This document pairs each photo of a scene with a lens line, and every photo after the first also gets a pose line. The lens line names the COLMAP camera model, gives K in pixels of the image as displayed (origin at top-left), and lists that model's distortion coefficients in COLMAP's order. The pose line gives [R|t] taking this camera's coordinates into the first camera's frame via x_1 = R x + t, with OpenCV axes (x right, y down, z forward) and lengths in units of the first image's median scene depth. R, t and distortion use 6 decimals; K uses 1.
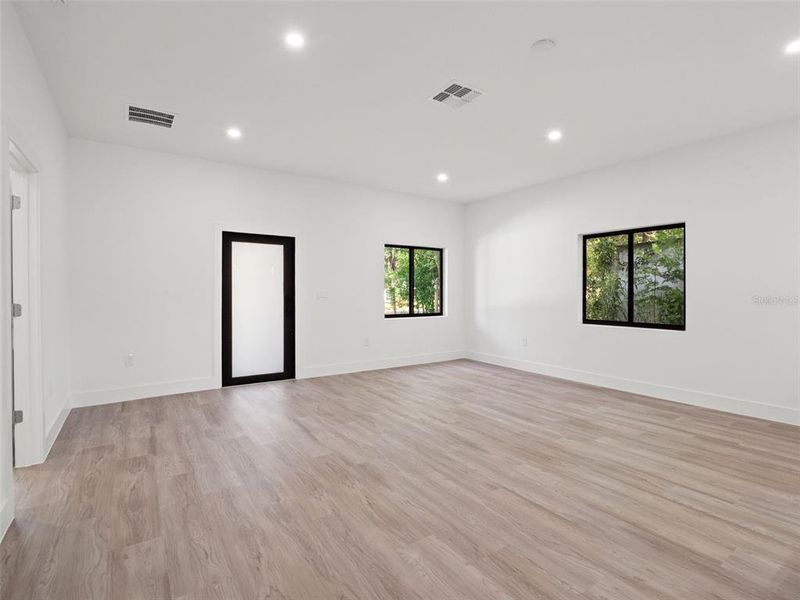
lens RADIAL K [[400.5, 0, 407.5], [0, 400.5, 298.2], [0, 0, 1]] dist [0.004172, -0.000433]
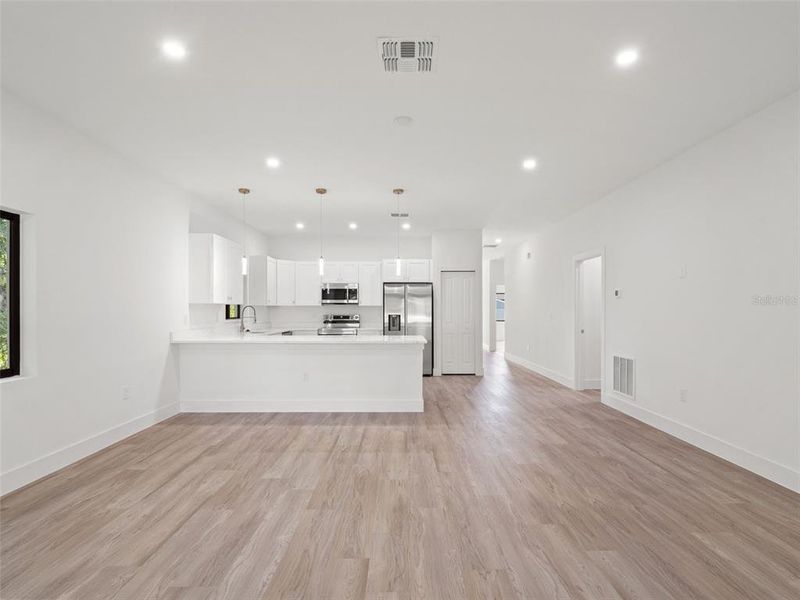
lens RADIAL K [[402.1, 0, 403.0], [0, 402.1, 304.9], [0, 0, 1]] dist [-0.003688, -0.000914]
pose [[-0.830713, 0.006421, 0.556663, -0.196818], [0.008697, 0.999961, 0.001445, -0.029997], [-0.556633, 0.006042, -0.830737, 1.103149]]
